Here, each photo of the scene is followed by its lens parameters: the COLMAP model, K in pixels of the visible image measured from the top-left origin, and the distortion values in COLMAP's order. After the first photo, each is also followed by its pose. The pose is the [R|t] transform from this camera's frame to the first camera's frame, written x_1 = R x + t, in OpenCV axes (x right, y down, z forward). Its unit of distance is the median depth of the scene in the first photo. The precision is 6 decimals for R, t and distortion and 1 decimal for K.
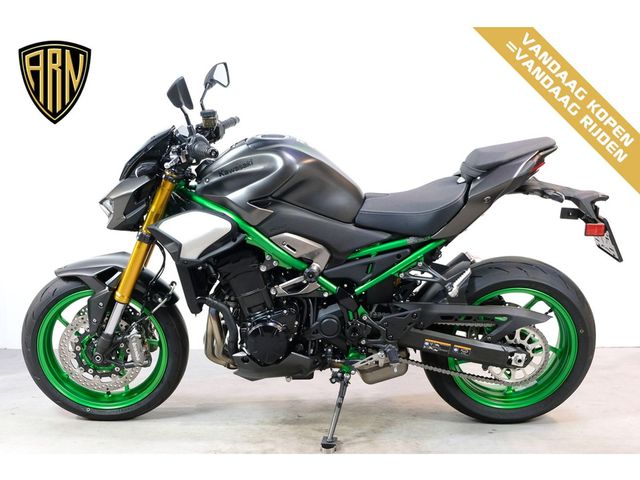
lens RADIAL K [[1038.1, 0, 320.9], [0, 1038.1, 238.7], [0, 0, 1]] dist [-0.011112, 0.000000]
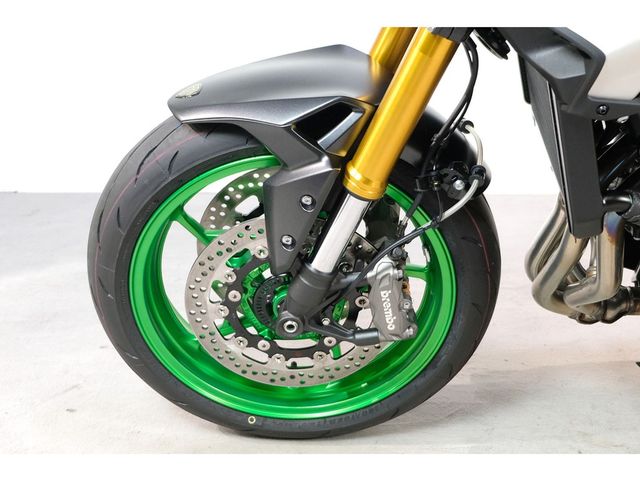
lens RADIAL K [[1038.1, 0, 319.1], [0, 1038.1, 241.0], [0, 0, 1]] dist [-0.011112, 0.000000]
pose [[0.999670, -0.004231, 0.025334, -0.212855], [-0.002924, 0.961178, 0.275915, -0.025244], [-0.025518, -0.275898, 0.960848, 0.624962]]
